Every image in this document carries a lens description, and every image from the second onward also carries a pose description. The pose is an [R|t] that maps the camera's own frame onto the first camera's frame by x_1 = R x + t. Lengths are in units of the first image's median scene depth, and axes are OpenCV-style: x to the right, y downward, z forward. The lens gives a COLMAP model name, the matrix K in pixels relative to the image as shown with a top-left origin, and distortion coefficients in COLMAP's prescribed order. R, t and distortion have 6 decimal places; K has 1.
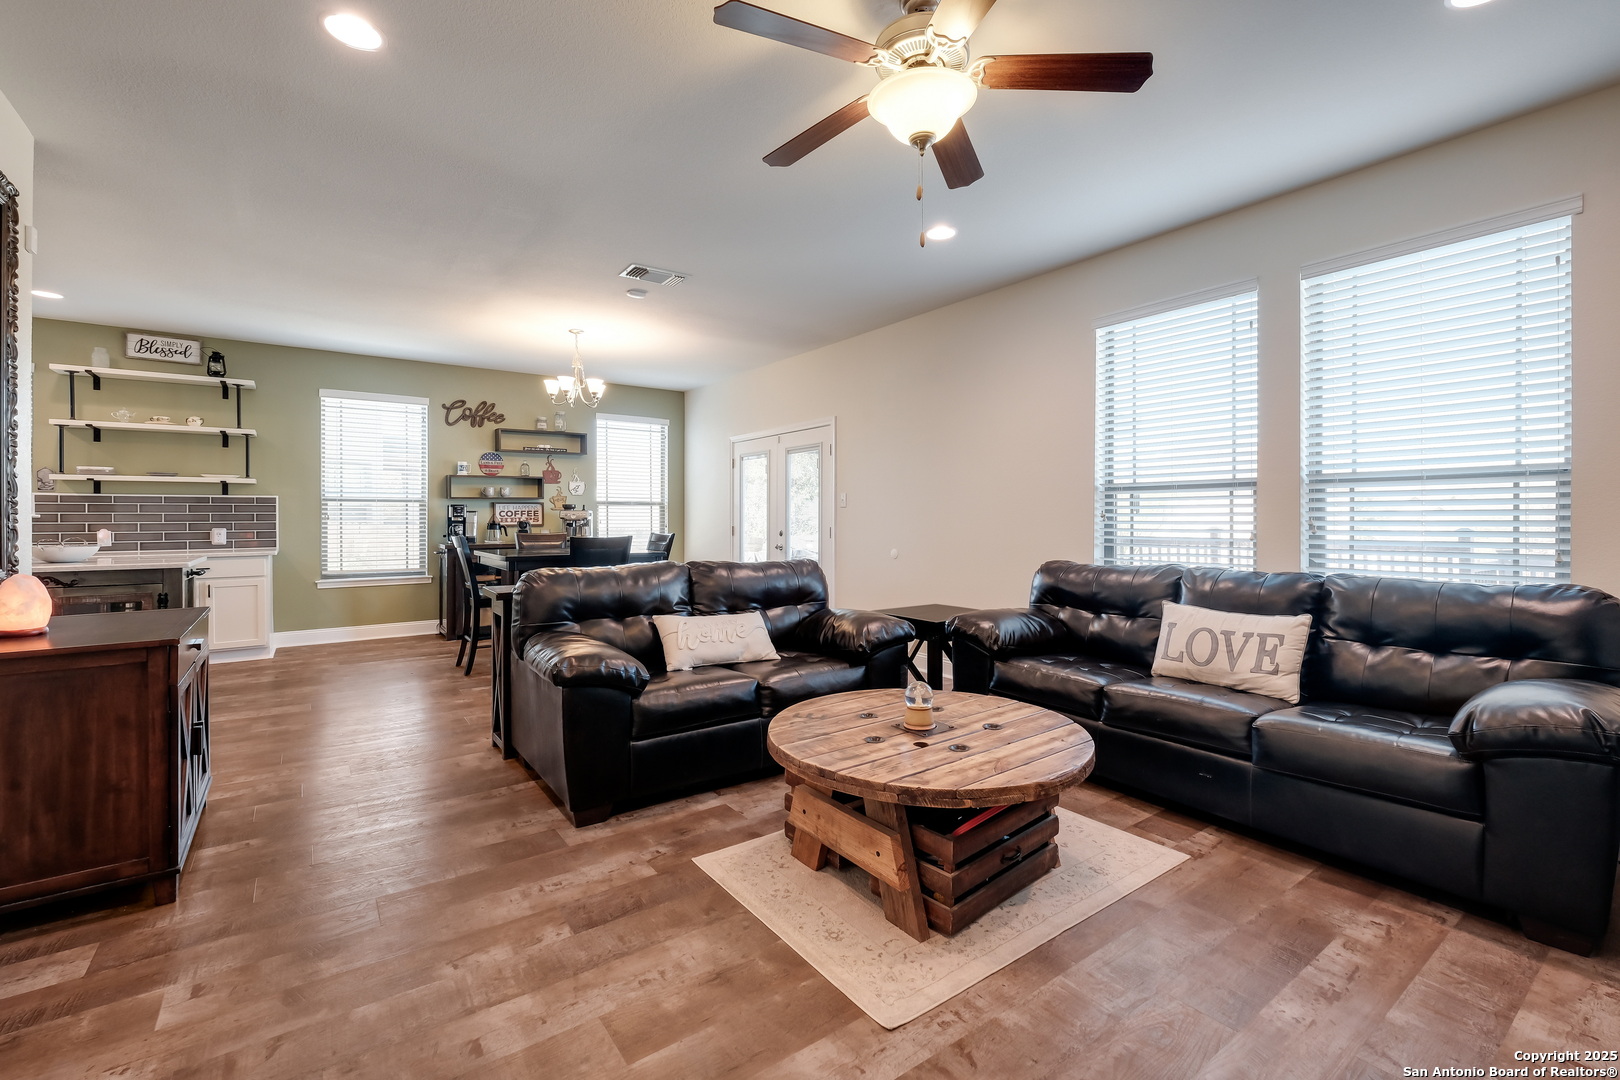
lens RADIAL K [[710.8, 0, 808.7], [0, 710.8, 522.5], [0, 0, 1]] dist [-0.008838, 0.000214]
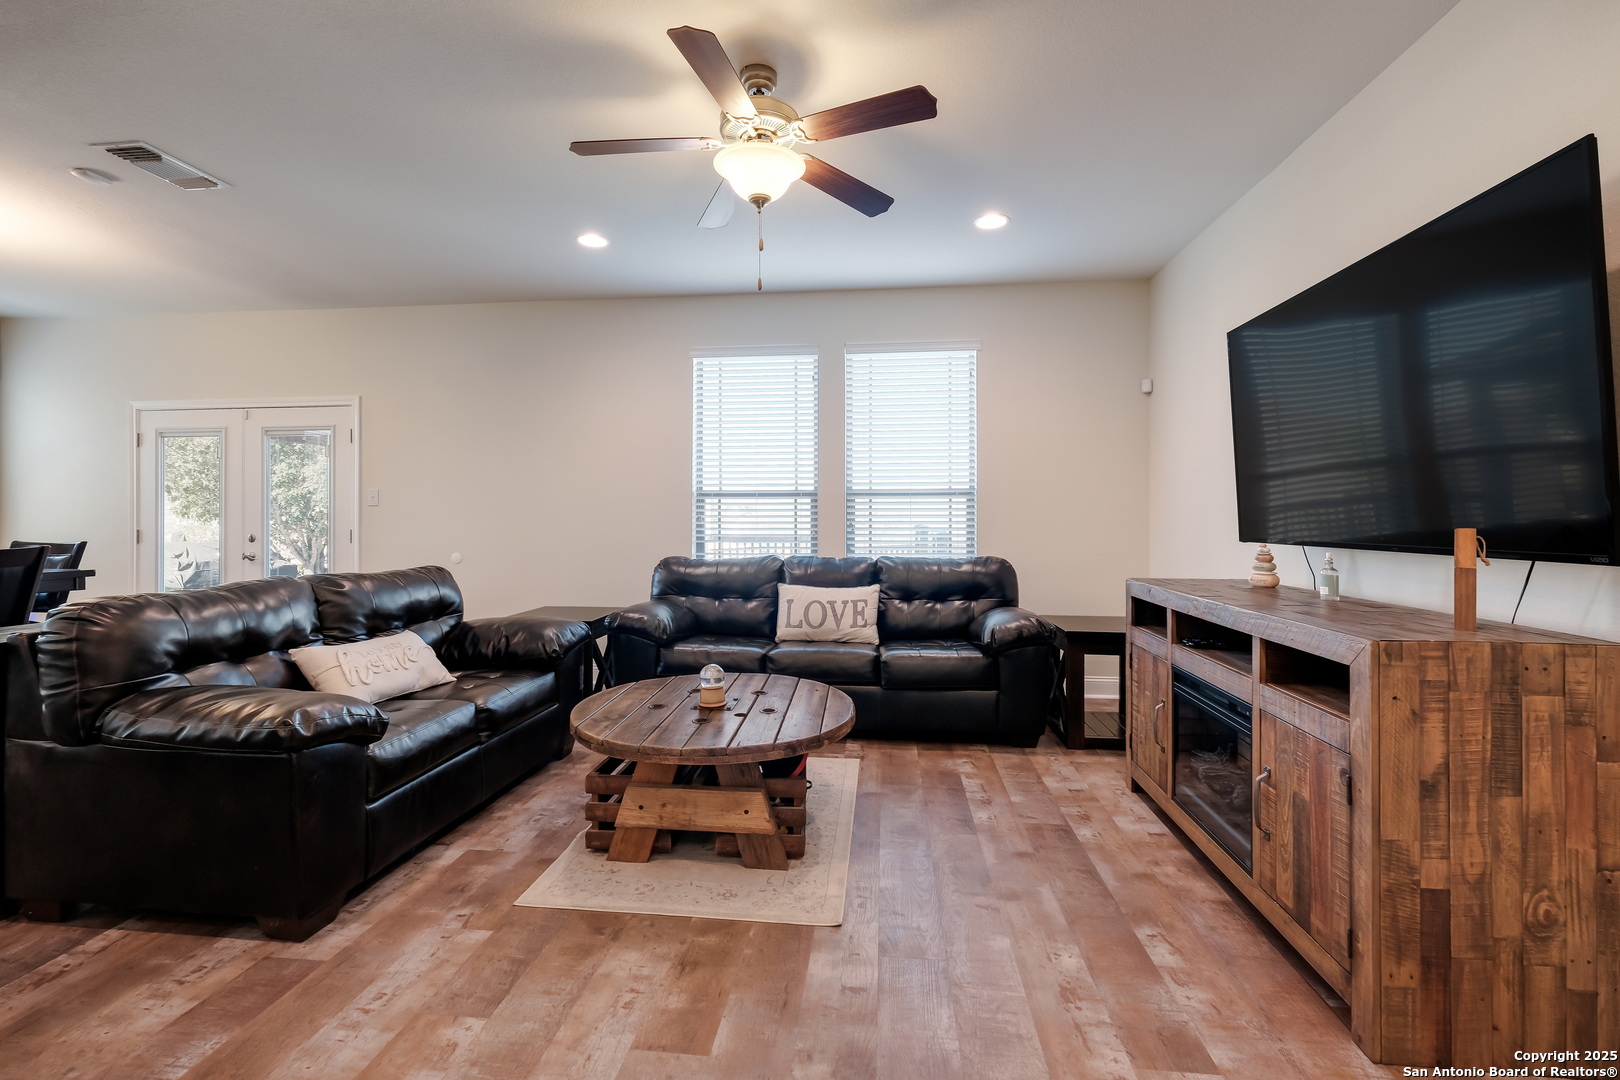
lens RADIAL K [[710.8, 0, 814.1], [0, 710.8, 518.1], [0, 0, 1]] dist [-0.008838, 0.000214]
pose [[0.657956, 0.001986, 0.753054, -0.497490], [0.003266, 0.999980, -0.005490, -0.001641], [-0.753050, 0.006072, 0.657936, 0.112654]]
